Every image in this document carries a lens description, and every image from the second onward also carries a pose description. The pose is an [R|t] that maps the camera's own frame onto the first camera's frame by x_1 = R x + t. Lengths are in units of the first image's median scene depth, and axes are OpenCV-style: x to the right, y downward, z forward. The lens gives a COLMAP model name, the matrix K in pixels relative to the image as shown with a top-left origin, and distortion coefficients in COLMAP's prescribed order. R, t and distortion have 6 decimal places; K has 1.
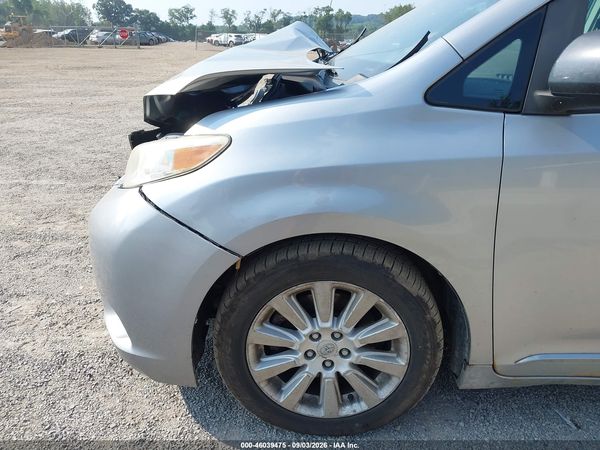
lens RADIAL K [[472.2, 0, 300.0], [0, 472.2, 225.0], [0, 0, 1]] dist [0.004228, 0.004085]
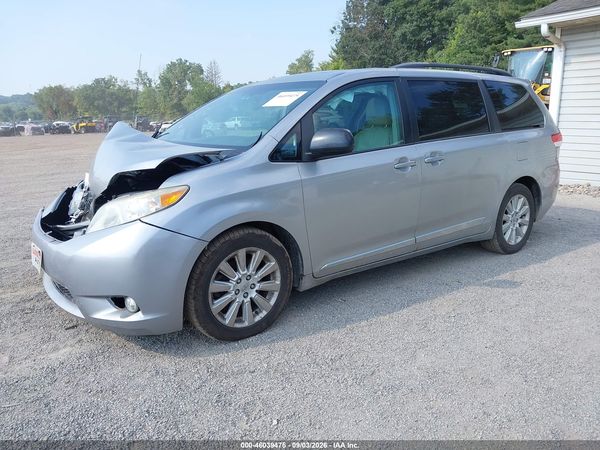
lens RADIAL K [[470.9, 0, 300.0], [0, 470.9, 225.0], [0, 0, 1]] dist [0.059052, -0.080245]
pose [[0.788452, -0.167995, 0.591710, -0.891169], [0.254541, 0.964859, -0.065238, 0.204578], [-0.559957, 0.202052, 0.803507, -0.771392]]
